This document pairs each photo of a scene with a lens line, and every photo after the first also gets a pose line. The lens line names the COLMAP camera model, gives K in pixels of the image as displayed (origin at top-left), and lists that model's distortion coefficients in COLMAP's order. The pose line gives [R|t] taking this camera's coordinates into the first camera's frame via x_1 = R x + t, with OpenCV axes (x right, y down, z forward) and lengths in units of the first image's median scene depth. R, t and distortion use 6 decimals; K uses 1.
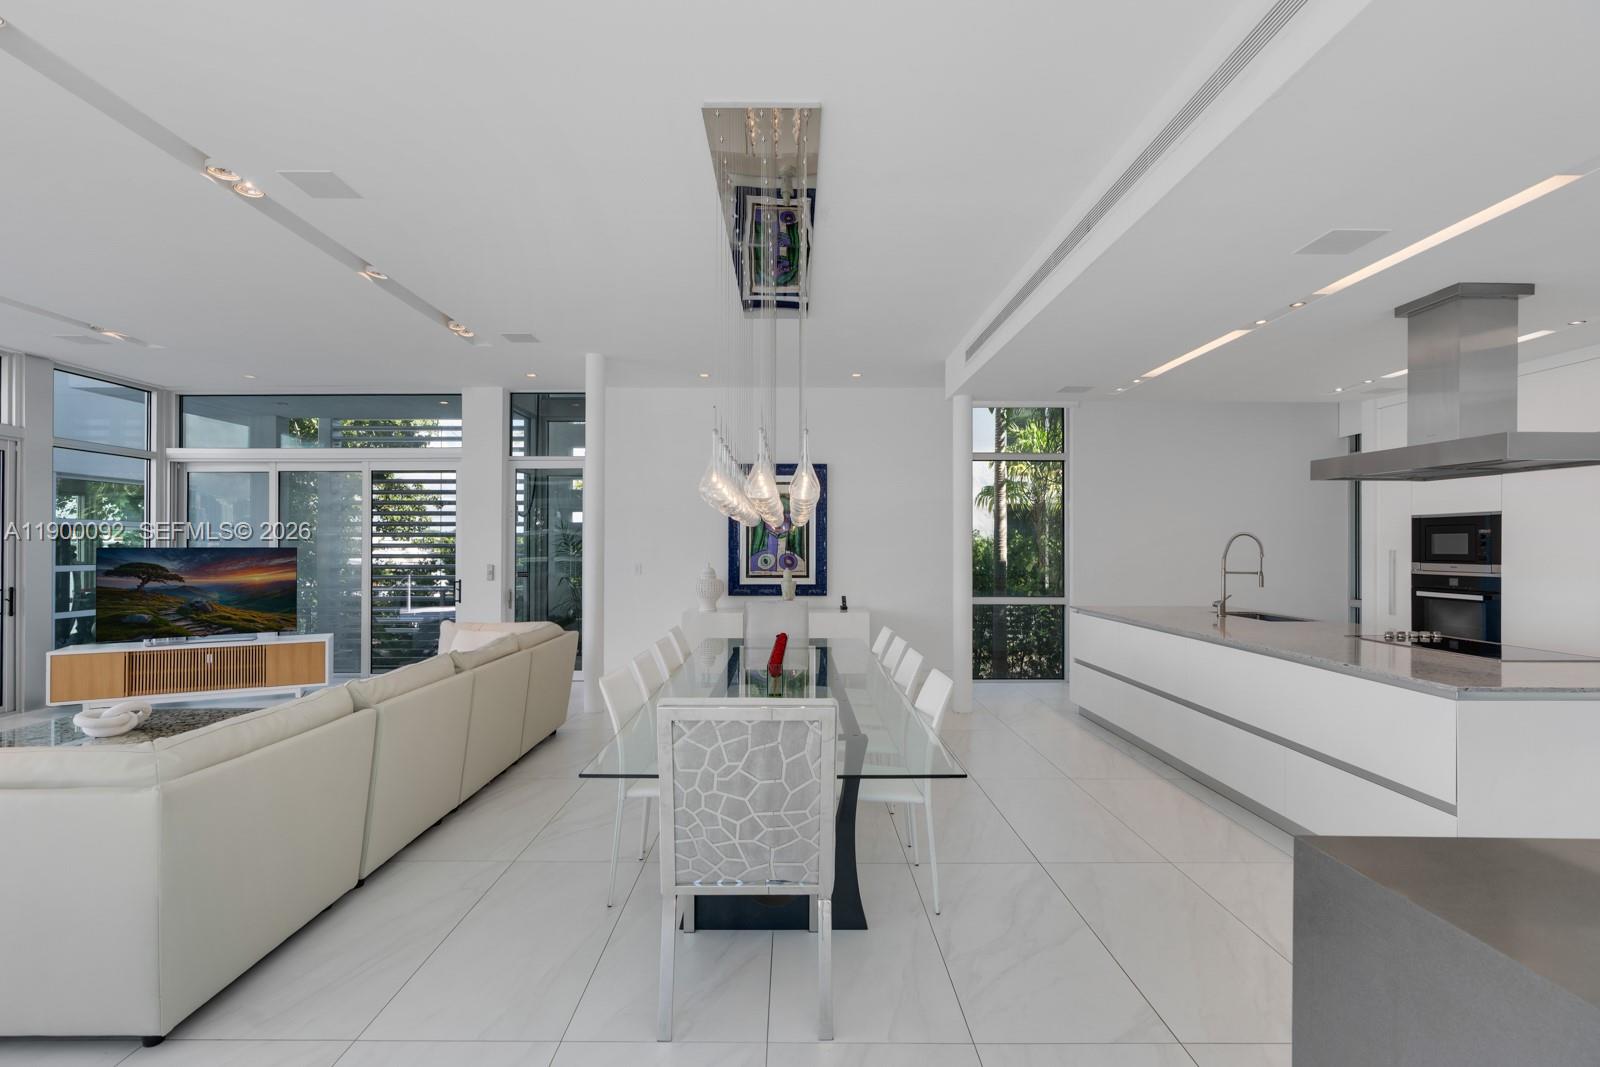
lens RADIAL K [[745.5, 0, 819.8], [0, 745.5, 527.3], [0, 0, 1]] dist [-0.014536, 0.000747]
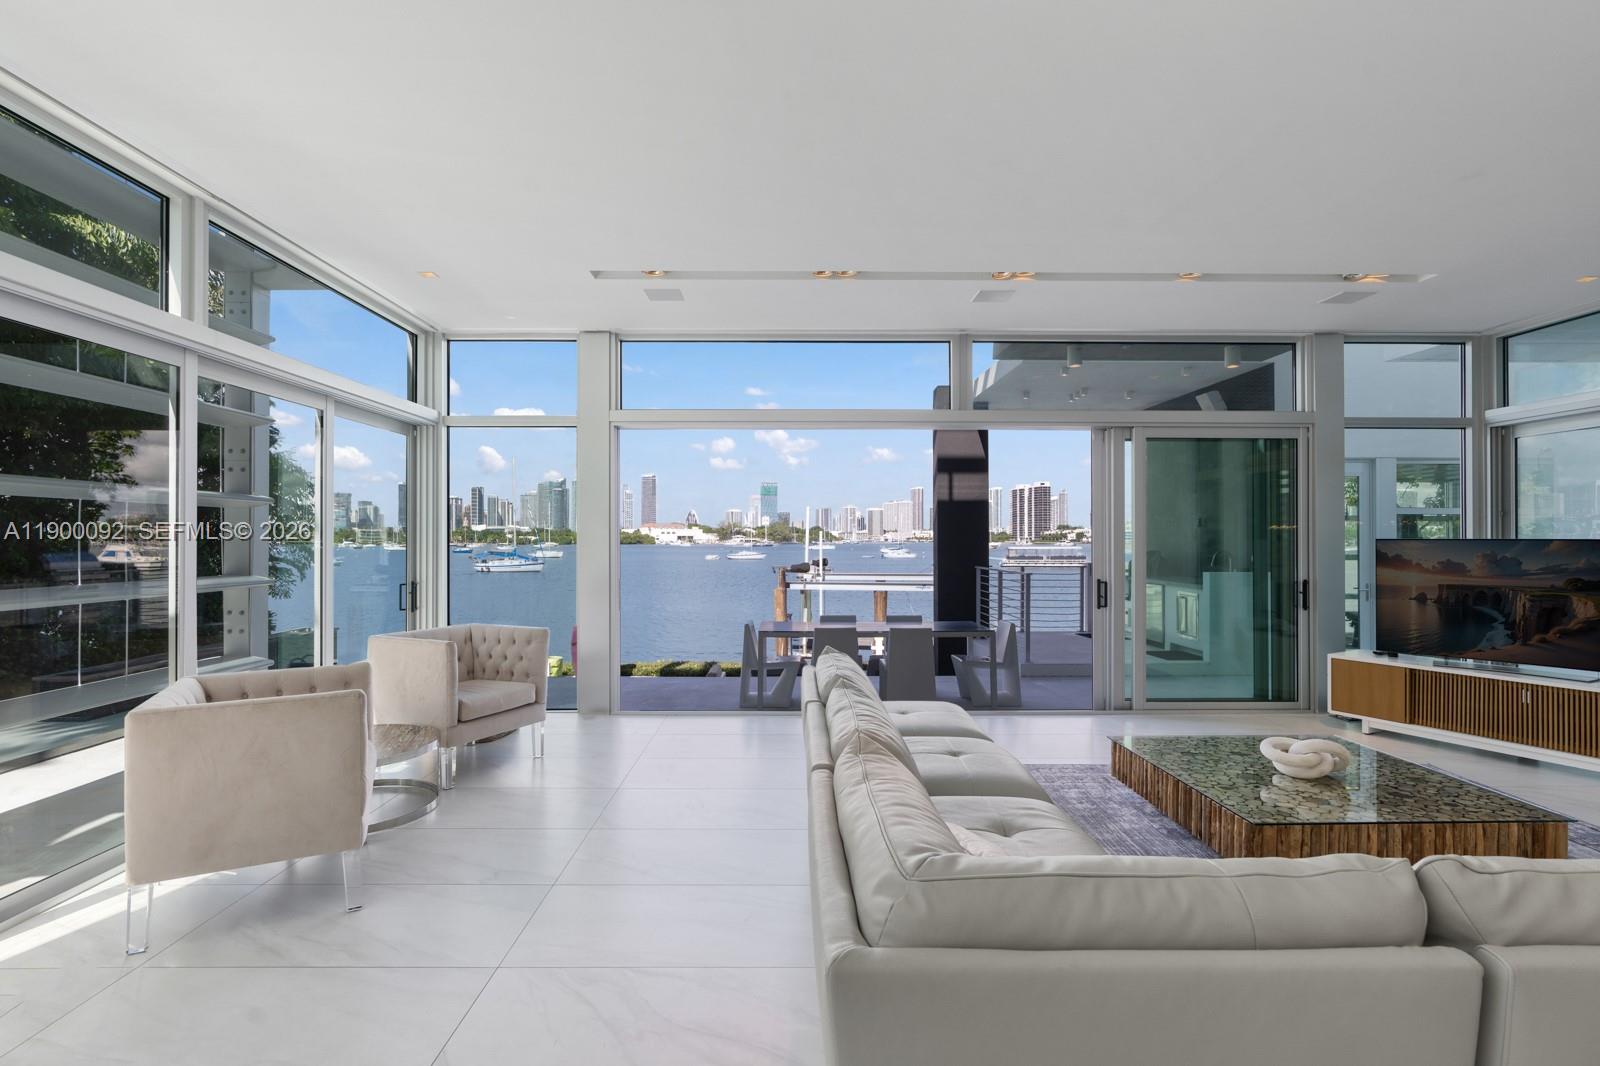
lens RADIAL K [[751.7, 0, 788.9], [0, 751.7, 535.2], [0, 0, 1]] dist [-0.001139, -0.000235]
pose [[-0.016317, -0.002908, -0.999863, -0.088568], [0.024219, 0.999701, -0.003303, 0.008279], [0.999573, -0.024270, -0.016242, 0.279626]]
